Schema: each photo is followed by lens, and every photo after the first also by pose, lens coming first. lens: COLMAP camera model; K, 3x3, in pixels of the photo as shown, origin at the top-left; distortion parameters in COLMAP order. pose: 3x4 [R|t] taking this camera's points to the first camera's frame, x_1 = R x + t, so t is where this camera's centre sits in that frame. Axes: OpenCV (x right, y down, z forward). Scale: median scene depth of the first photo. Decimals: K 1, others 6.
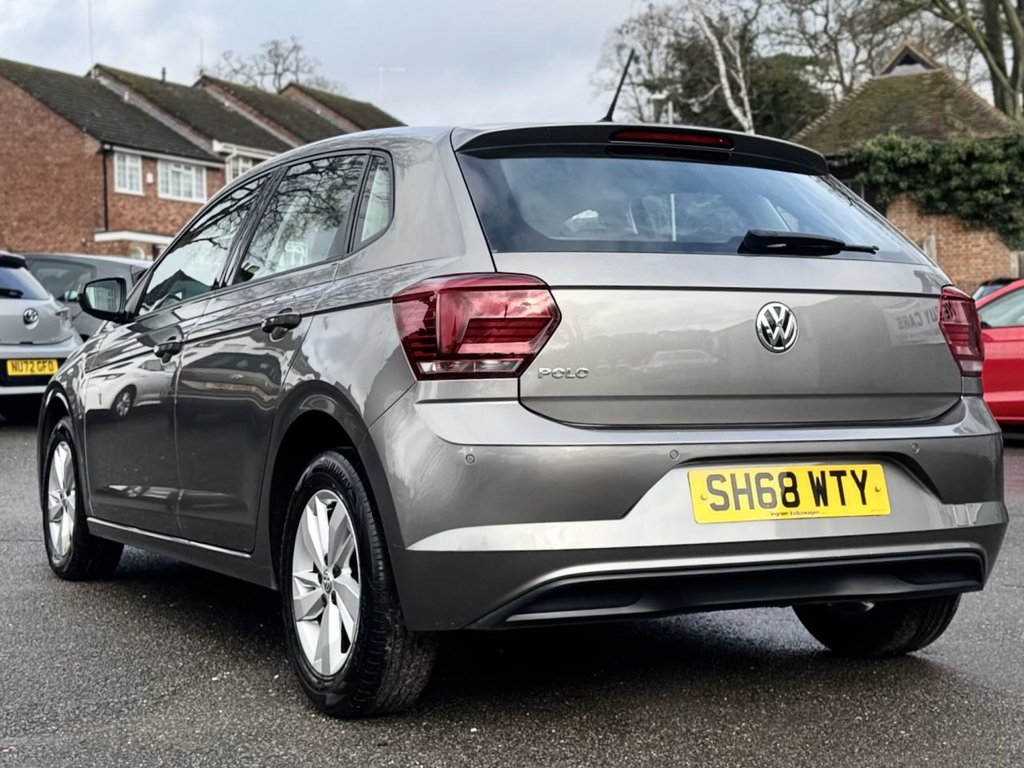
lens RADIAL K [[1509.5, 0, 512.1], [0, 1509.5, 445.0], [0, 0, 1]] dist [0.128721, -0.048399]
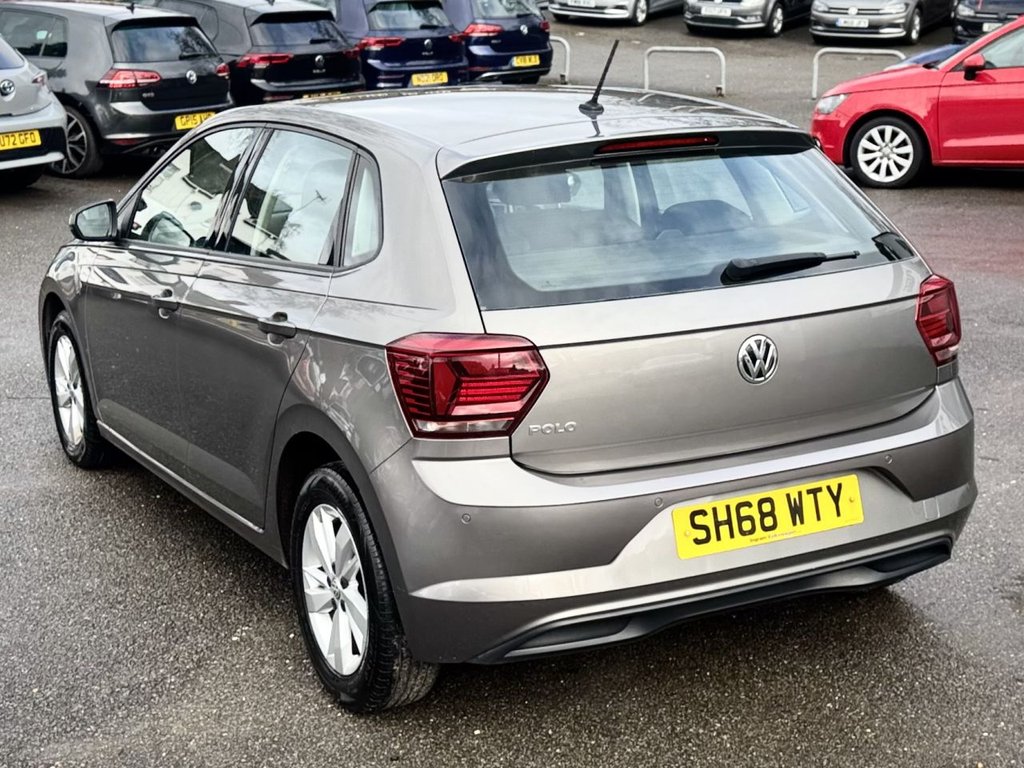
lens RADIAL K [[1509.5, 0, 512.1], [0, 1509.5, 445.0], [0, 0, 1]] dist [0.128721, -0.048399]
pose [[0.999664, -0.025884, -0.001193, 0.006371], [0.025542, 0.976608, 0.213504, -0.242508], [-0.004361, -0.213462, 0.976942, -0.024096]]
